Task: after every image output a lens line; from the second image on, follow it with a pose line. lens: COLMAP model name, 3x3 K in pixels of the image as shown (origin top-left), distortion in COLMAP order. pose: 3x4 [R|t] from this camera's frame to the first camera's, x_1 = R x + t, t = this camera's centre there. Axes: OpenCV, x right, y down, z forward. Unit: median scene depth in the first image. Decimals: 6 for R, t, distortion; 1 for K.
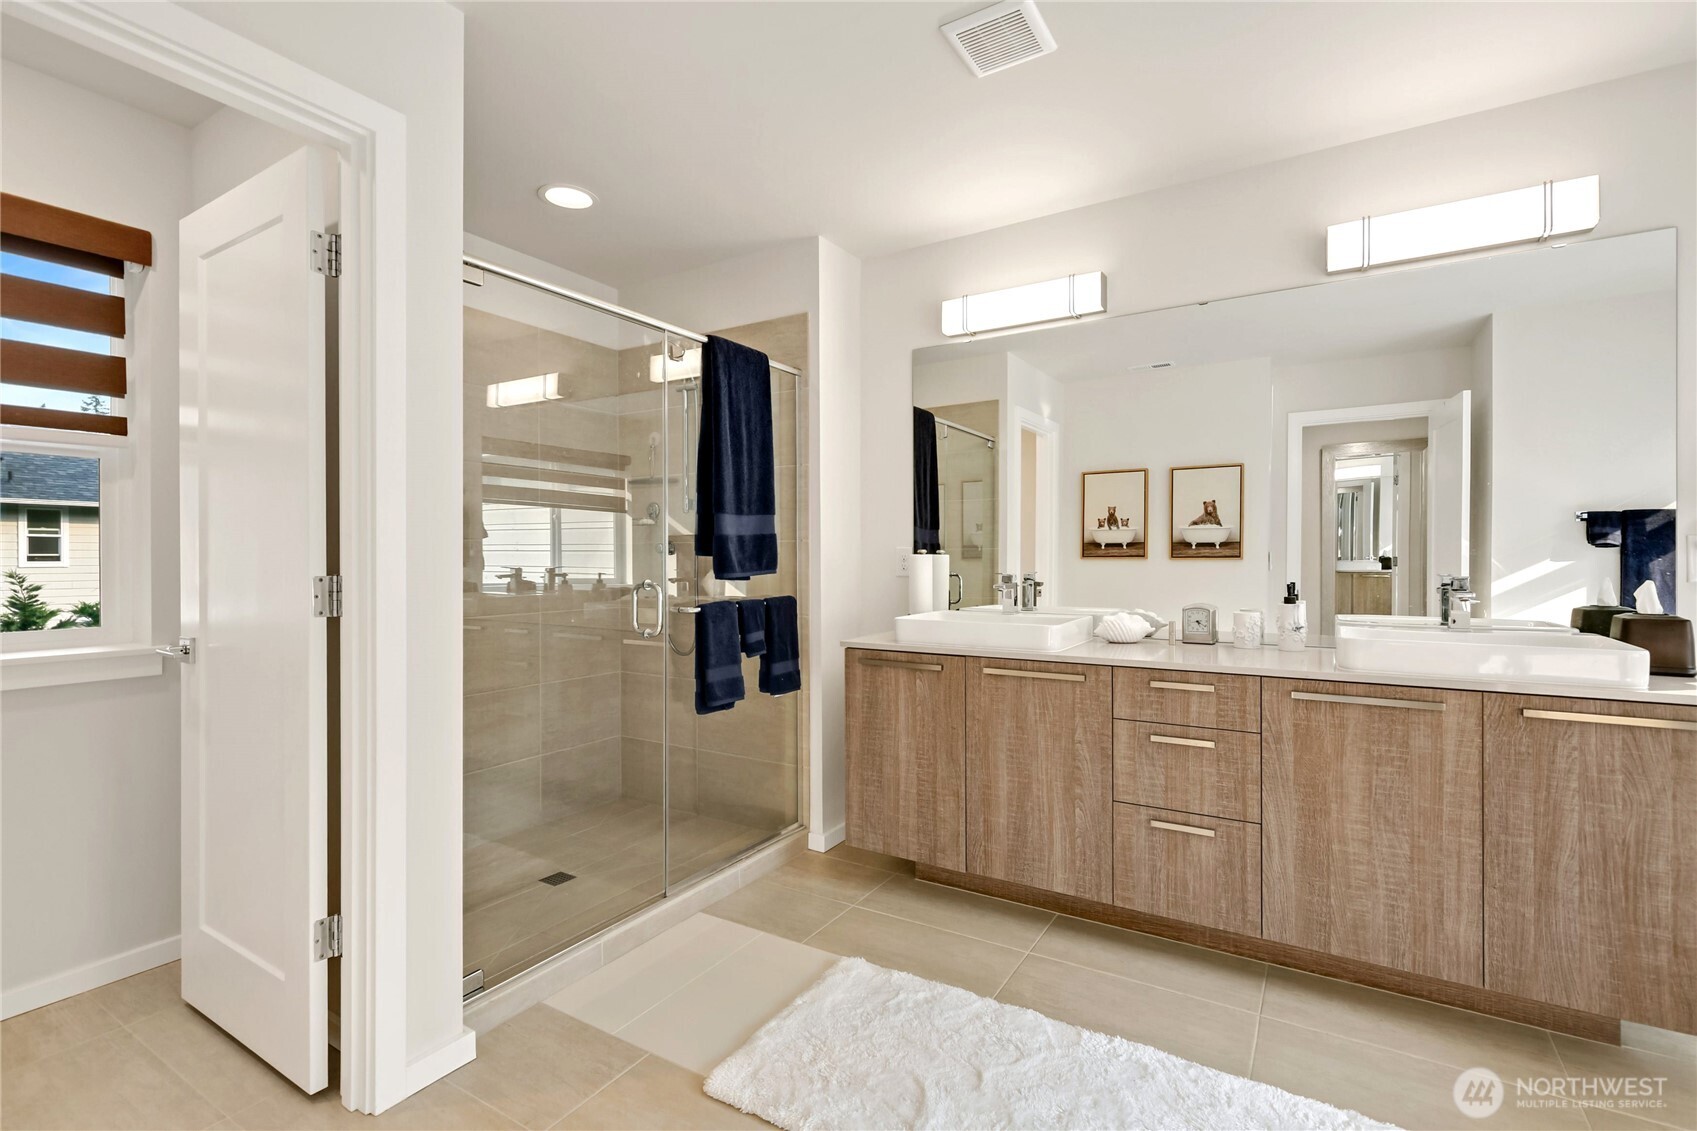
lens RADIAL K [[768.7, 0, 848.5], [0, 768.7, 565.5], [0, 0, 1]] dist [0.002313, -0.000826]
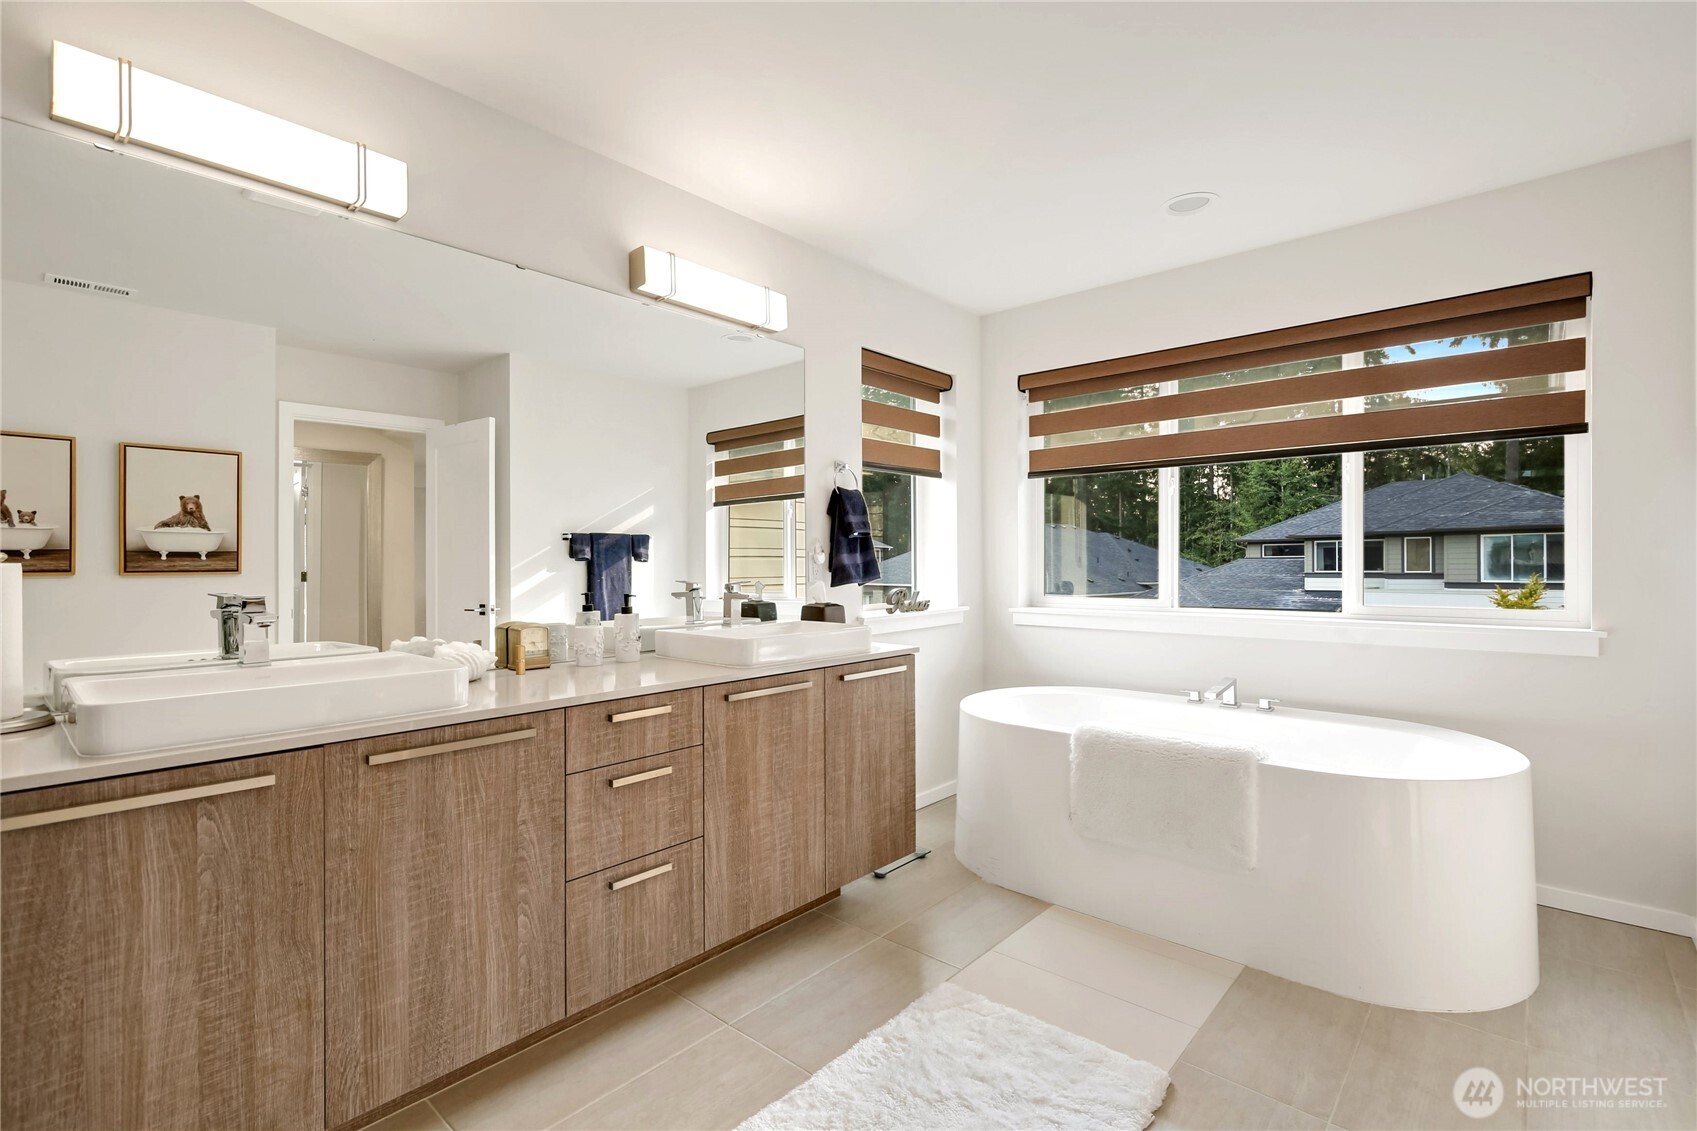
lens RADIAL K [[768.7, 0, 848.5], [0, 768.7, 565.5], [0, 0, 1]] dist [0.002313, -0.000826]
pose [[0.173195, 0.000470, 0.984887, -0.367162], [0.018697, 0.999818, -0.003765, -0.004090], [-0.984710, 0.019066, 0.173154, 0.577574]]
